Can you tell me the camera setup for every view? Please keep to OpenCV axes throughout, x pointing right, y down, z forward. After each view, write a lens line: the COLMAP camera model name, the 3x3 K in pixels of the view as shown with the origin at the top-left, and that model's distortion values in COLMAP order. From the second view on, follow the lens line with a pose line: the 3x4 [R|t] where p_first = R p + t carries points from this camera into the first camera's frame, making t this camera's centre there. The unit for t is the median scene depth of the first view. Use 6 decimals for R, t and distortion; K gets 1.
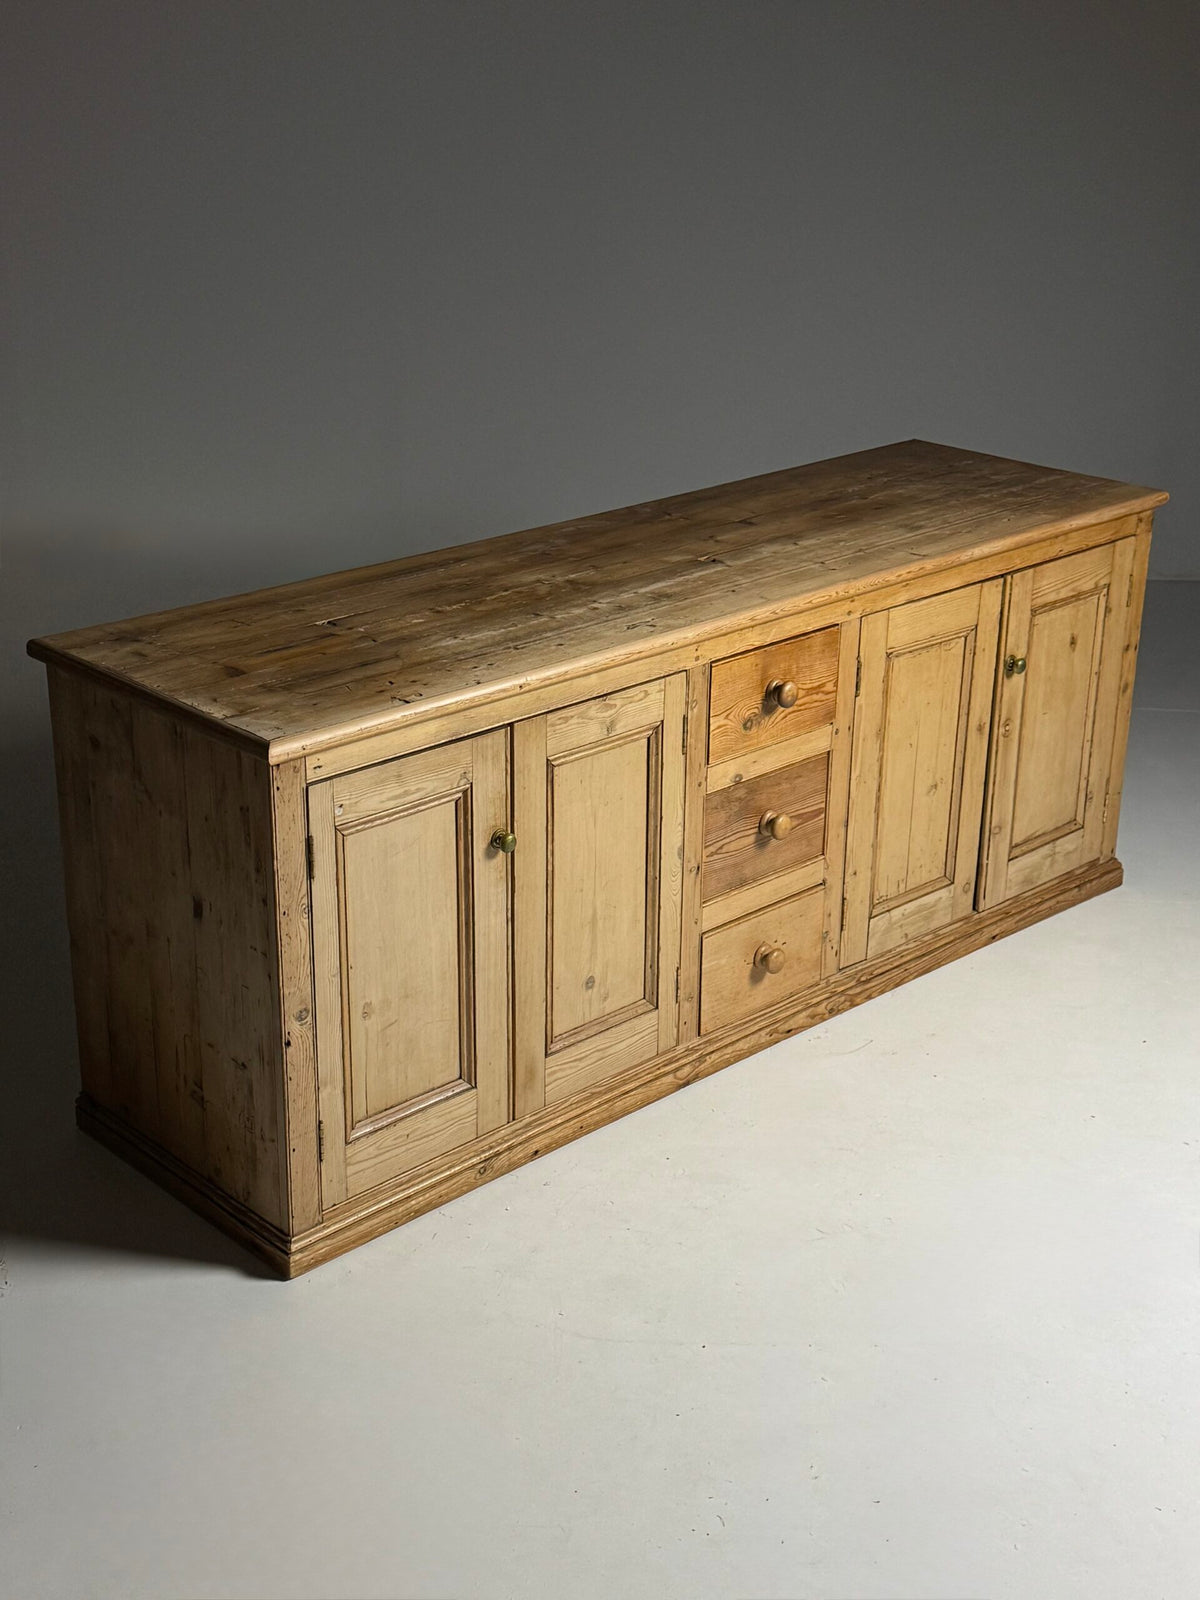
lens RADIAL K [[2150.9, 0, 590.4], [0, 2150.9, 813.4], [0, 0, 1]] dist [0.131932, 0.000000]
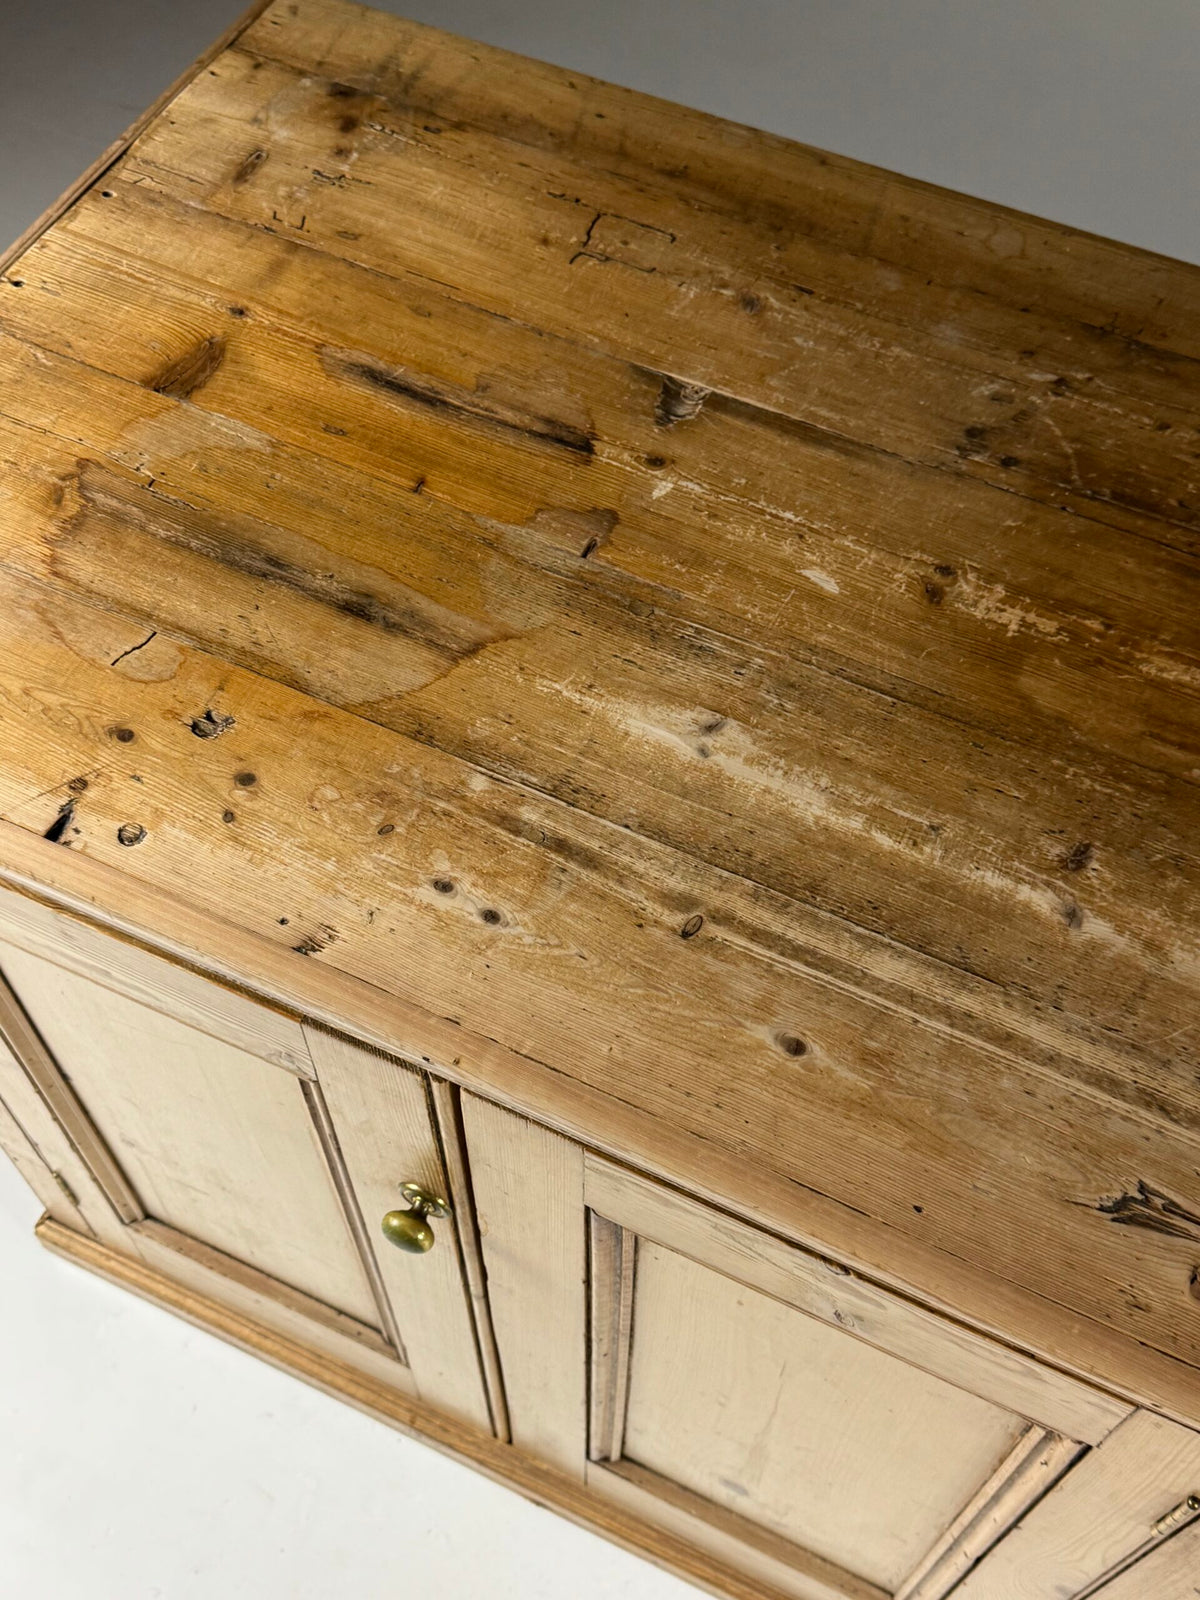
lens RADIAL K [[1745.8, 0, 599.9], [0, 1745.8, 801.0], [0, 0, 1]] dist [0.083626, 0.000000]
pose [[0.355289, 0.778546, -0.517335, 0.064238], [-0.357688, 0.624556, 0.694254, -0.230369], [0.863614, -0.061616, 0.500375, 0.827831]]
